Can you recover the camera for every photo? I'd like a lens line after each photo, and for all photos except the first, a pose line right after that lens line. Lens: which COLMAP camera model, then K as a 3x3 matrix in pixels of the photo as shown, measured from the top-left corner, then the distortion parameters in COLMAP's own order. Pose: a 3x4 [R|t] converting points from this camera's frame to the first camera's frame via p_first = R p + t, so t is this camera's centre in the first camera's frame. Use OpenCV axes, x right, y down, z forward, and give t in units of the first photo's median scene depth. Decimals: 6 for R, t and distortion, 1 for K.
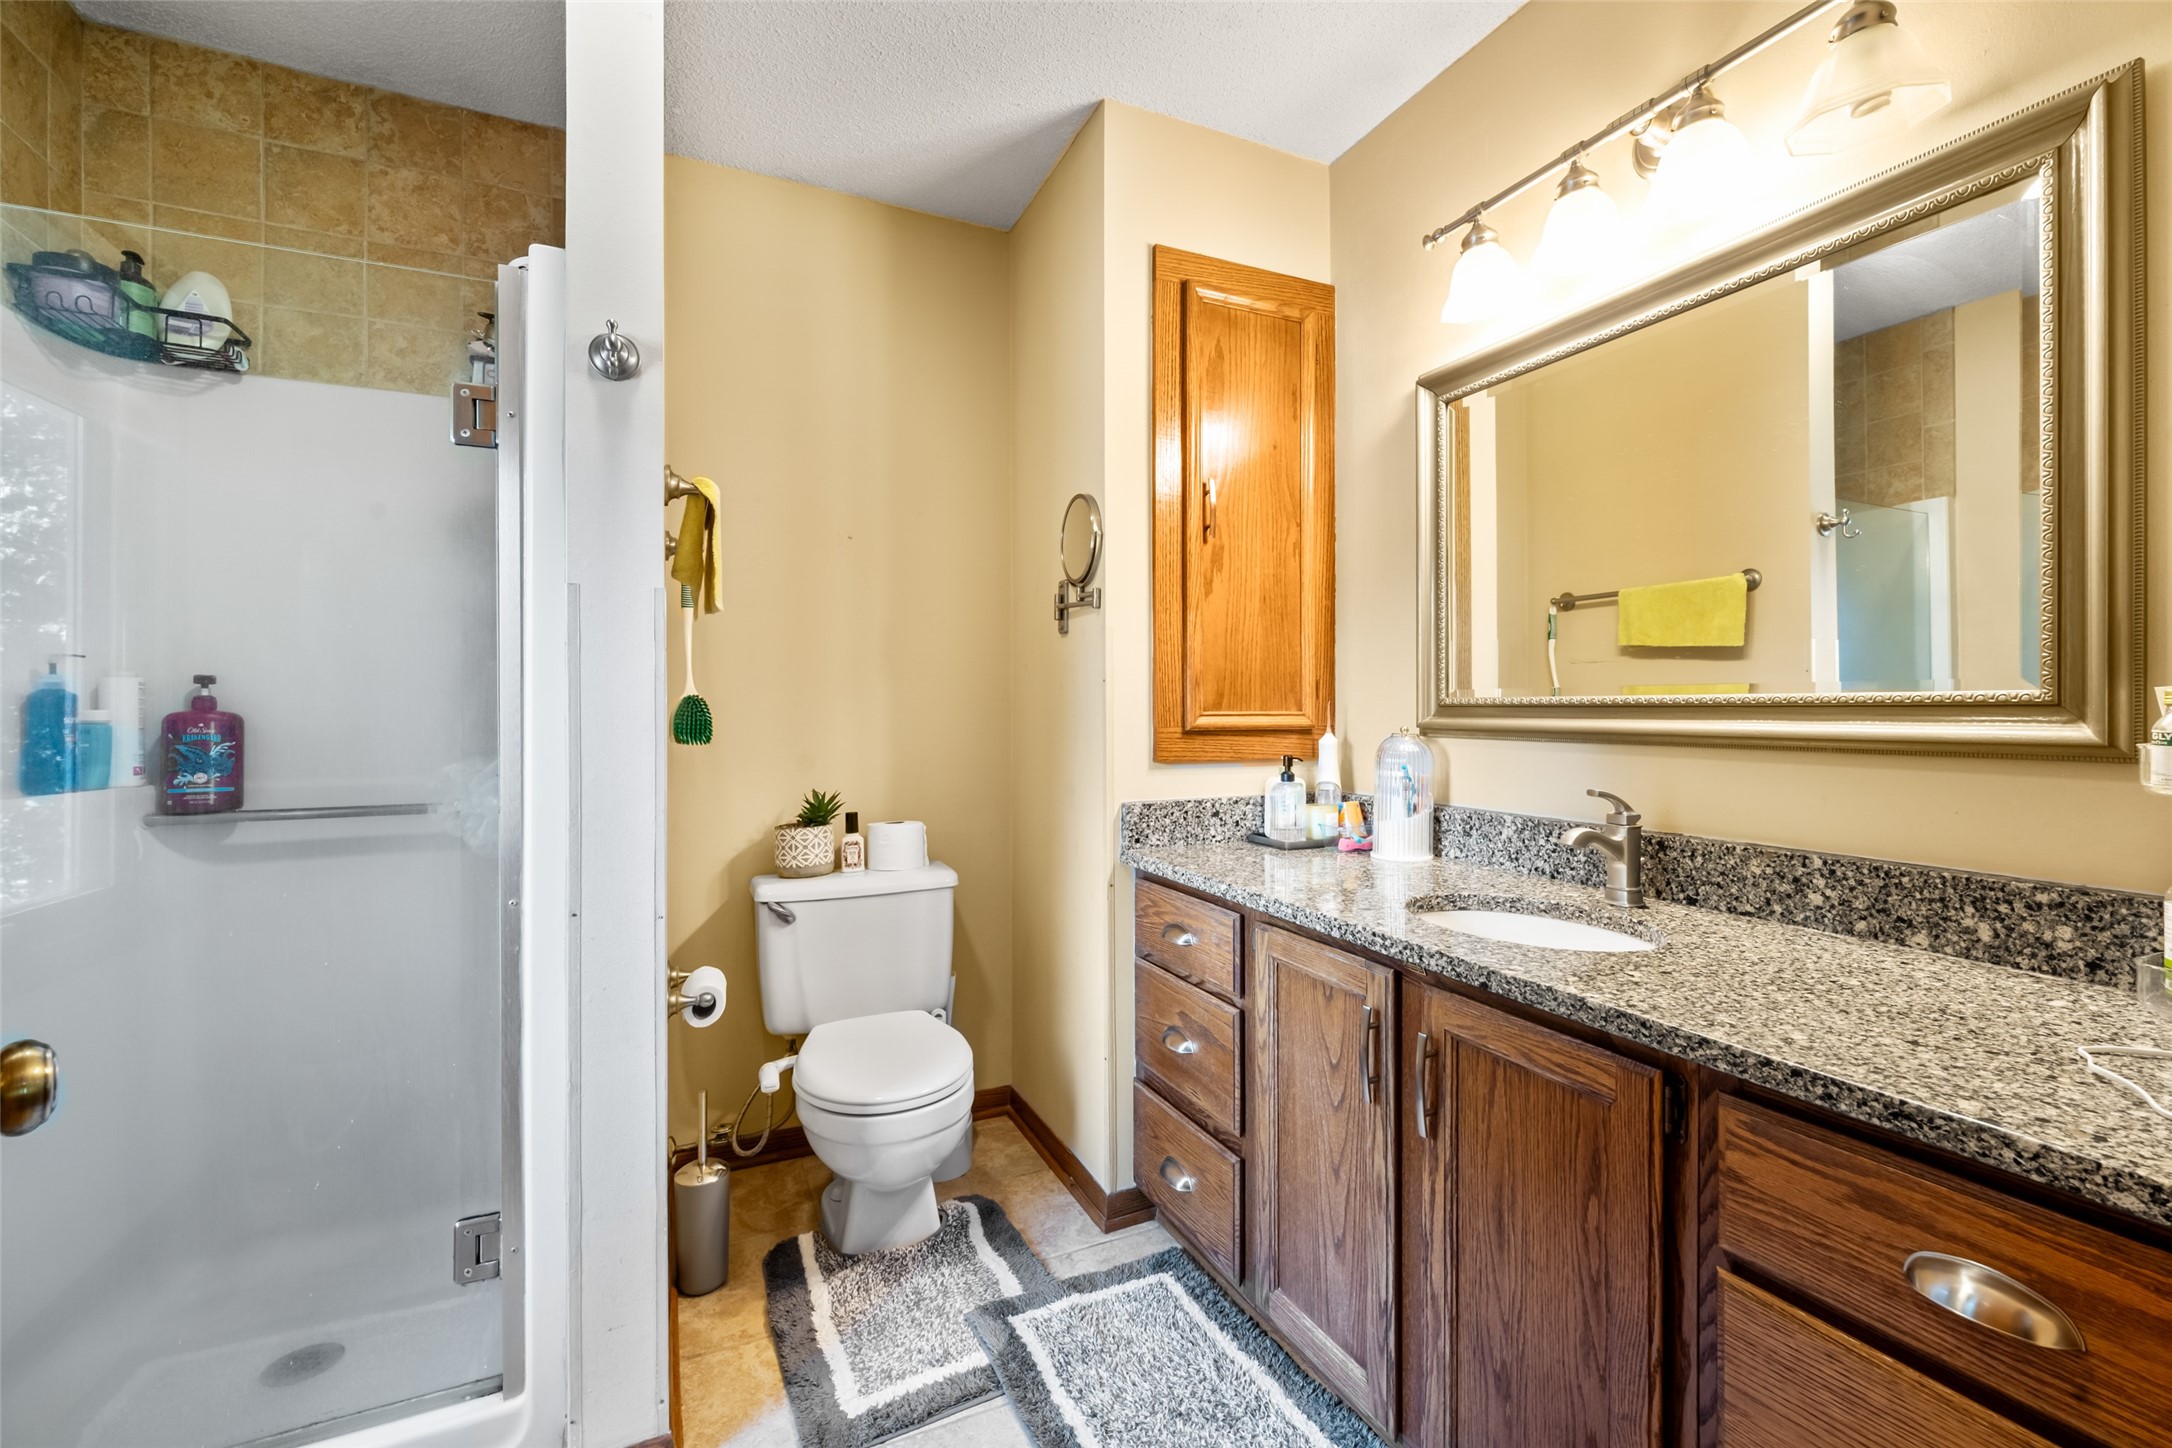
lens RADIAL K [[906.5, 0, 1081.2], [0, 906.5, 706.0], [0, 0, 1]] dist [0.026158, -0.017659]
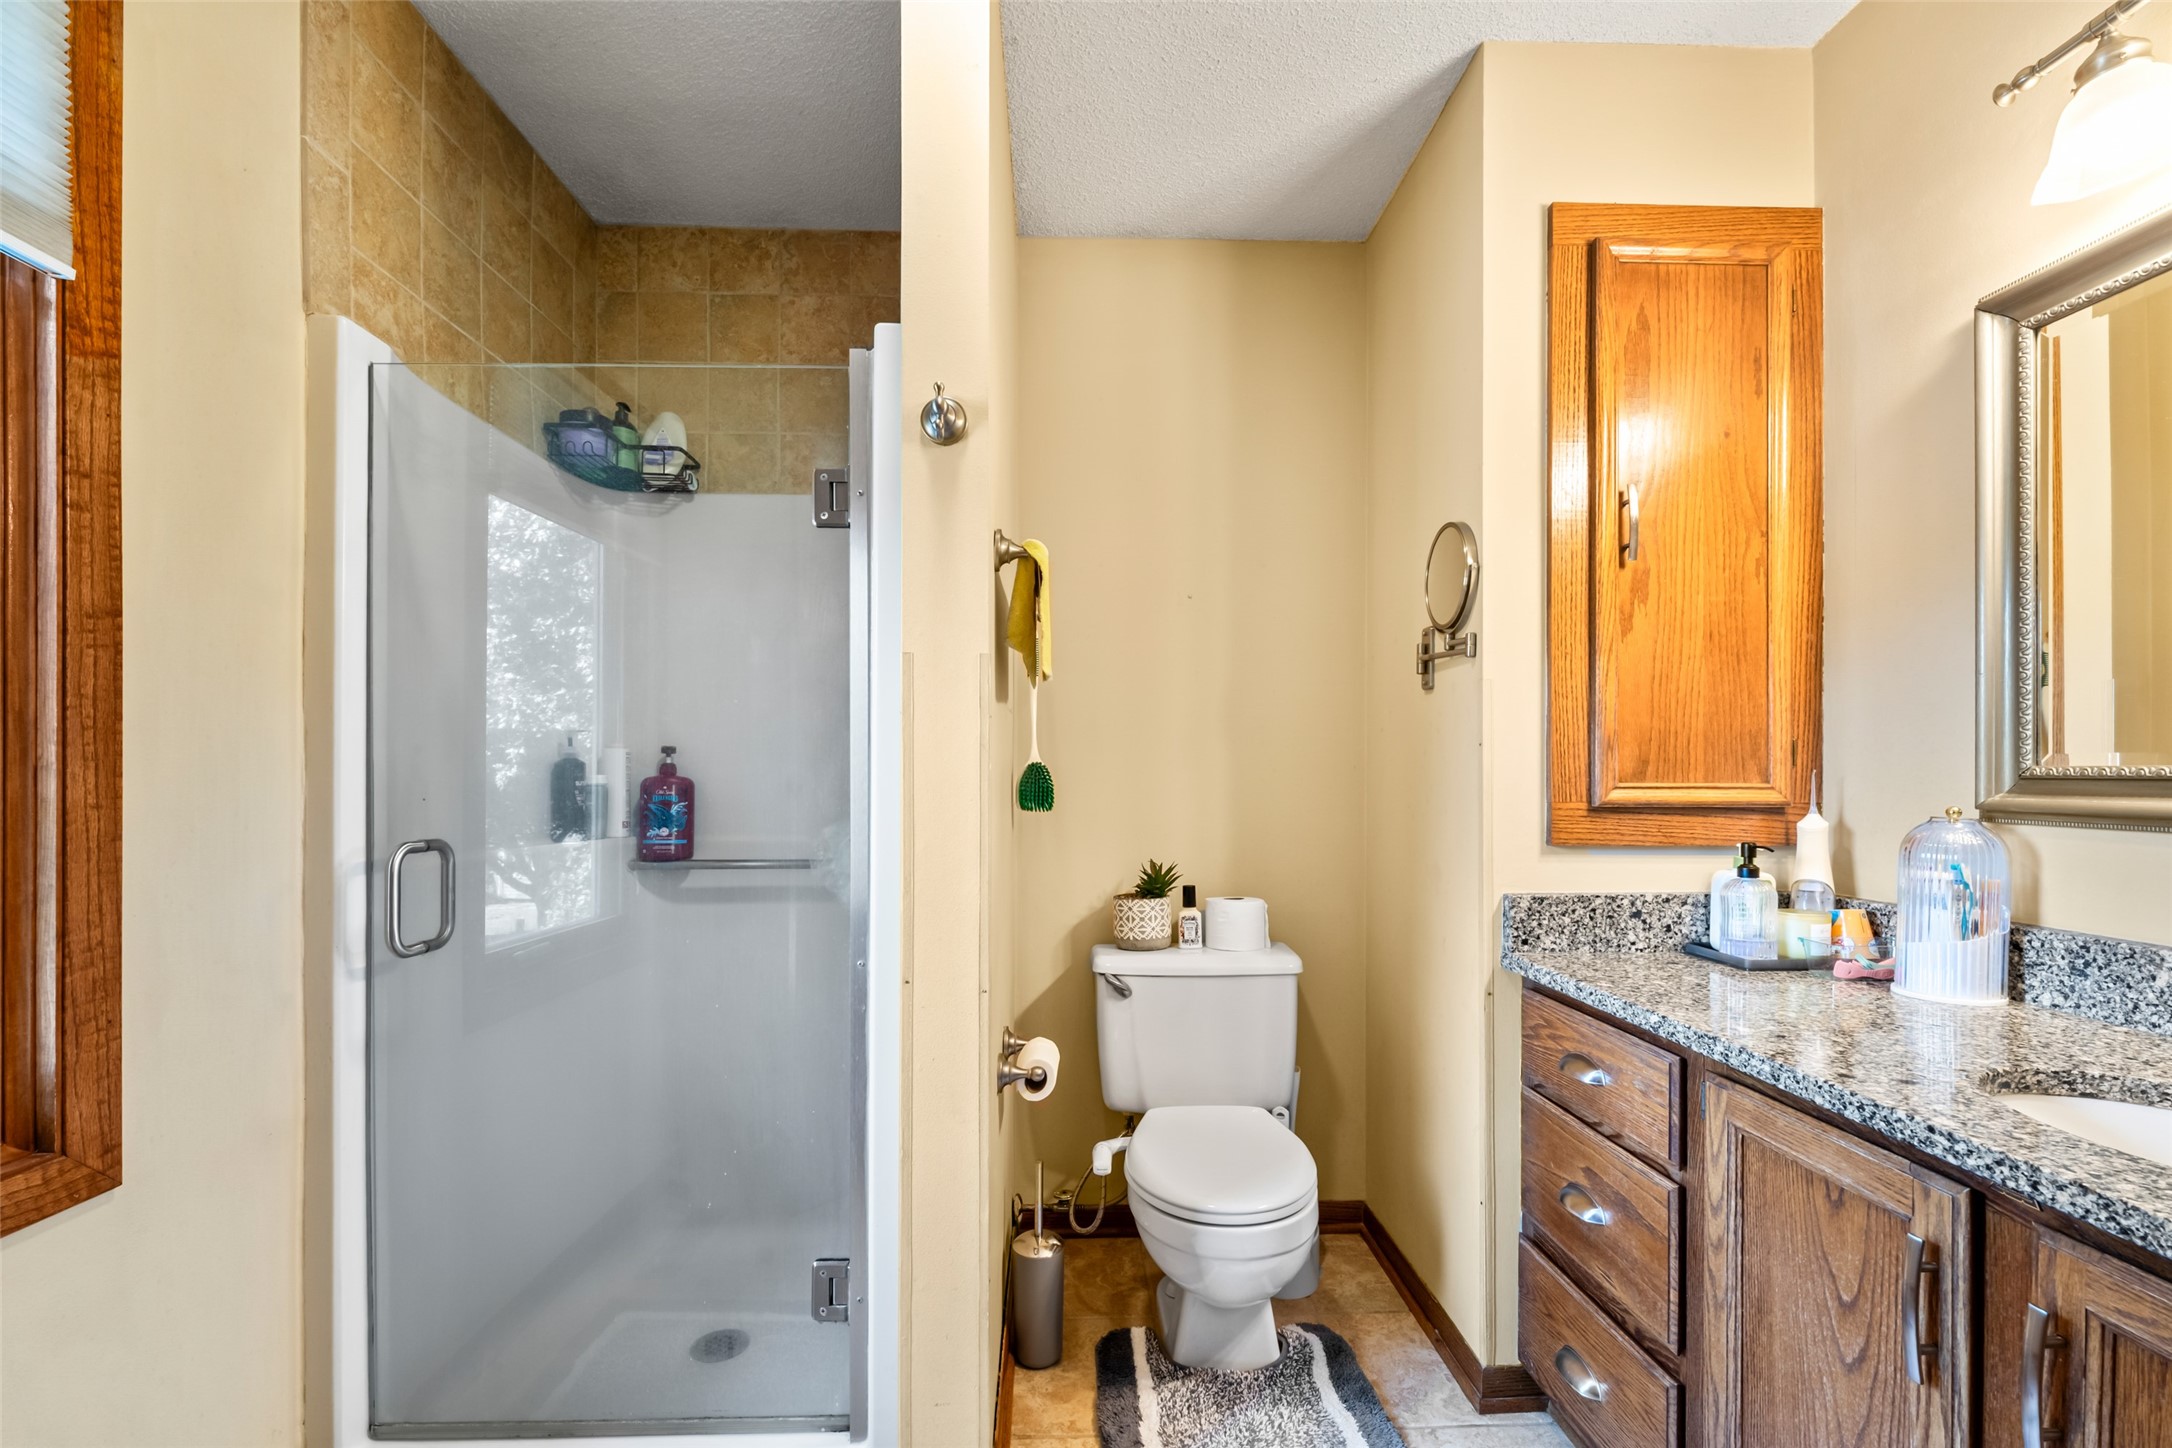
lens RADIAL K [[904.1, 0, 1091.6], [0, 904.1, 772.3], [0, 0, 1]] dist [0.007964, -0.005569]
pose [[0.929487, 0.003074, -0.368842, 0.000283], [-0.002434, 0.999995, 0.002201, -0.003685], [0.368847, -0.001148, 0.929489, 0.106588]]
